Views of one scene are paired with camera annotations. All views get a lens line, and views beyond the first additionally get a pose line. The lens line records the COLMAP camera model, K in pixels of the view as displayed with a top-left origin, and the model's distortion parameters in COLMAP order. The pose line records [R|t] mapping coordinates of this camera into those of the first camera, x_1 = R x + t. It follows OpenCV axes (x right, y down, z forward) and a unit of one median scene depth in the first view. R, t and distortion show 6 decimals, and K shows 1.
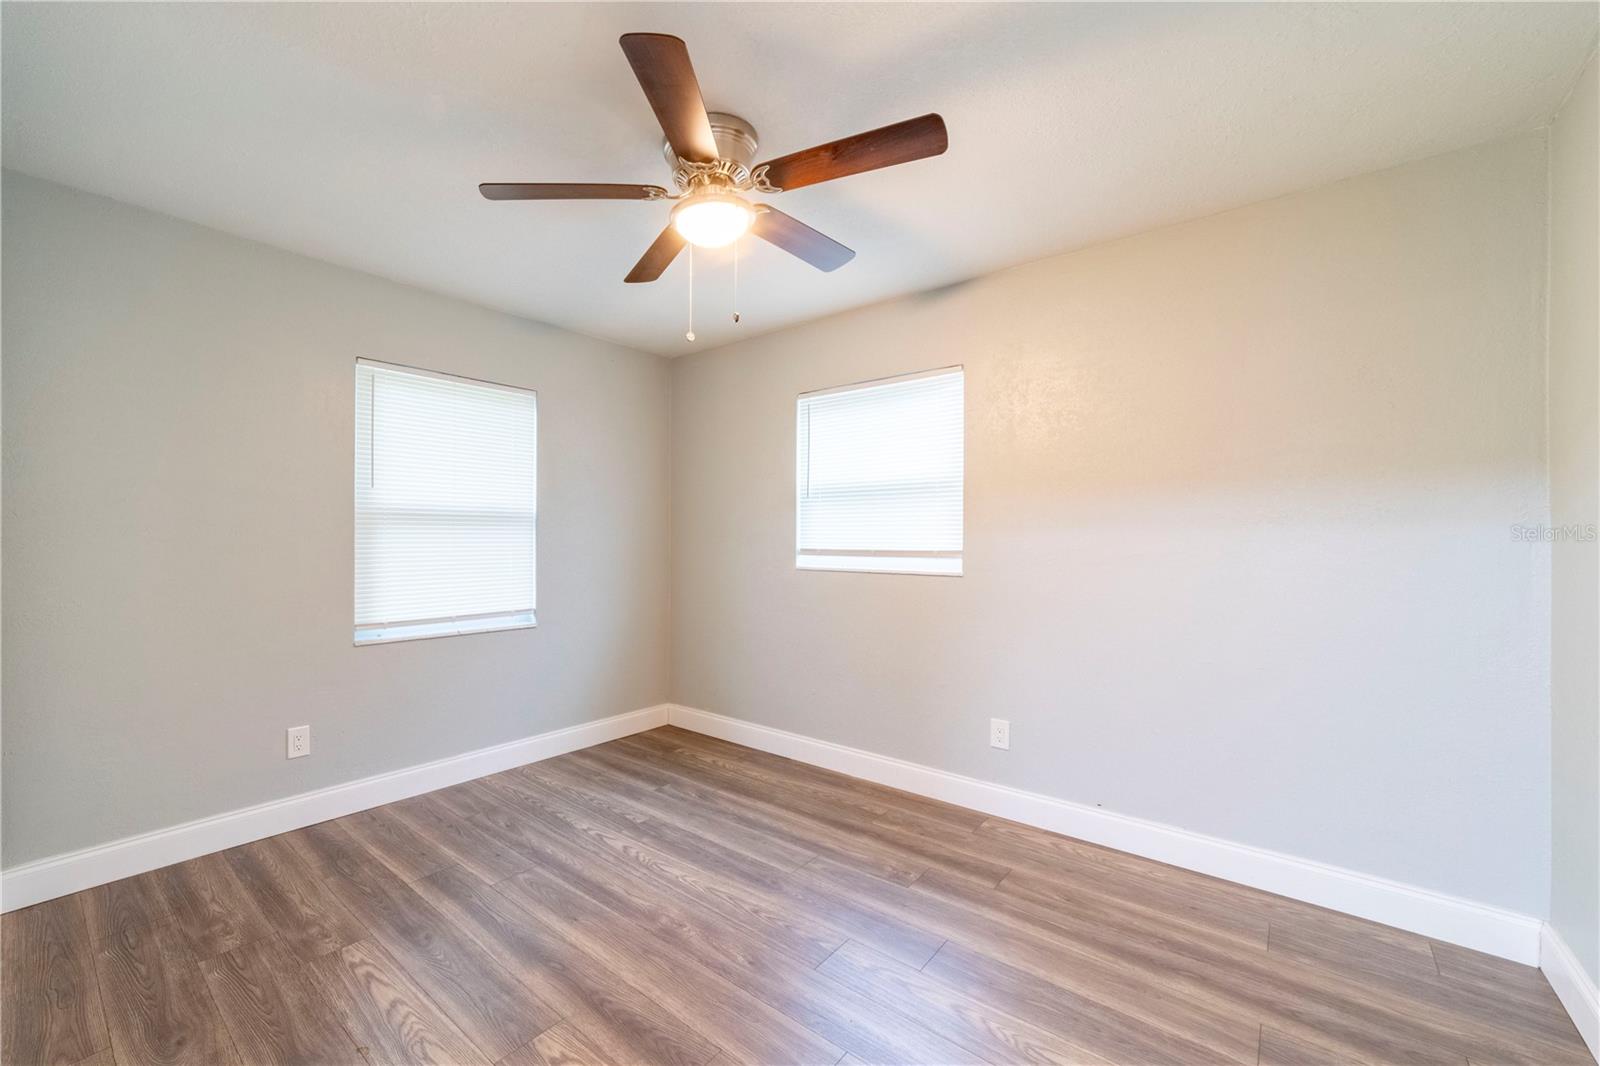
lens RADIAL K [[627.6, 0, 792.5], [0, 627.6, 538.0], [0, 0, 1]] dist [0.000811, 0.000118]
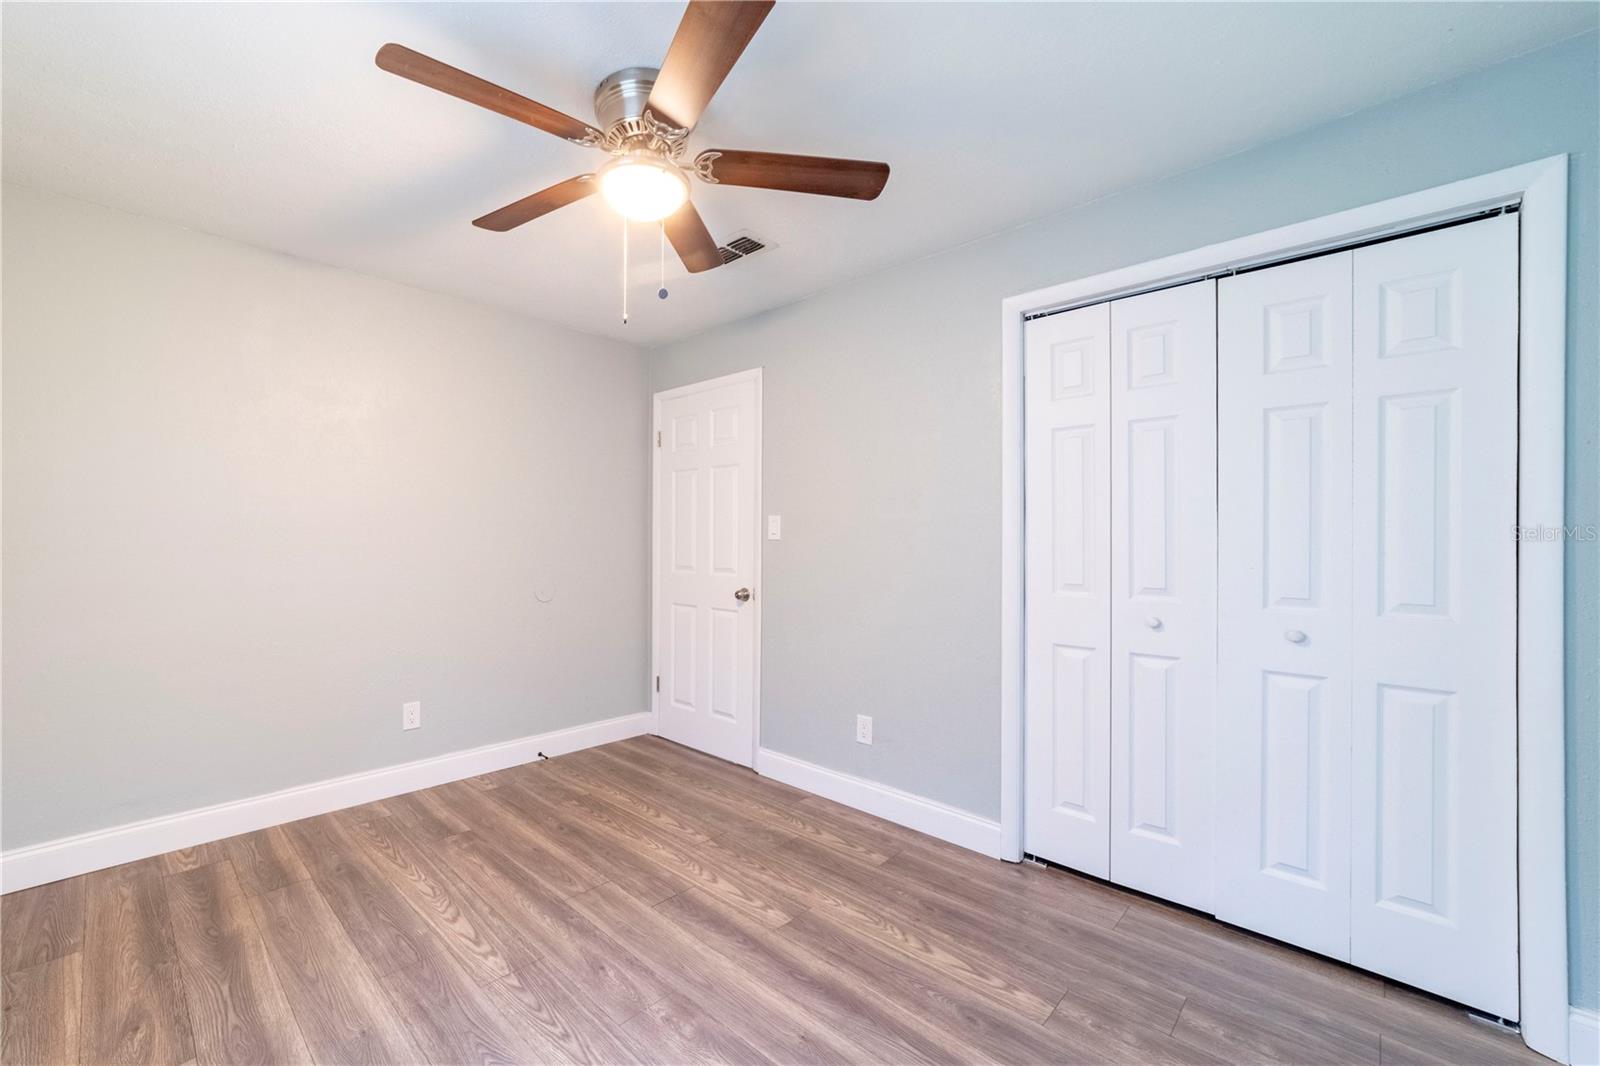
lens RADIAL K [[627.6, 0, 792.5], [0, 627.6, 538.0], [0, 0, 1]] dist [0.000811, 0.000118]
pose [[-0.997745, -0.008125, 0.066622, -0.421244], [-0.008534, 0.999946, -0.005856, 0.010211], [-0.066571, -0.006411, -0.997761, 1.959607]]
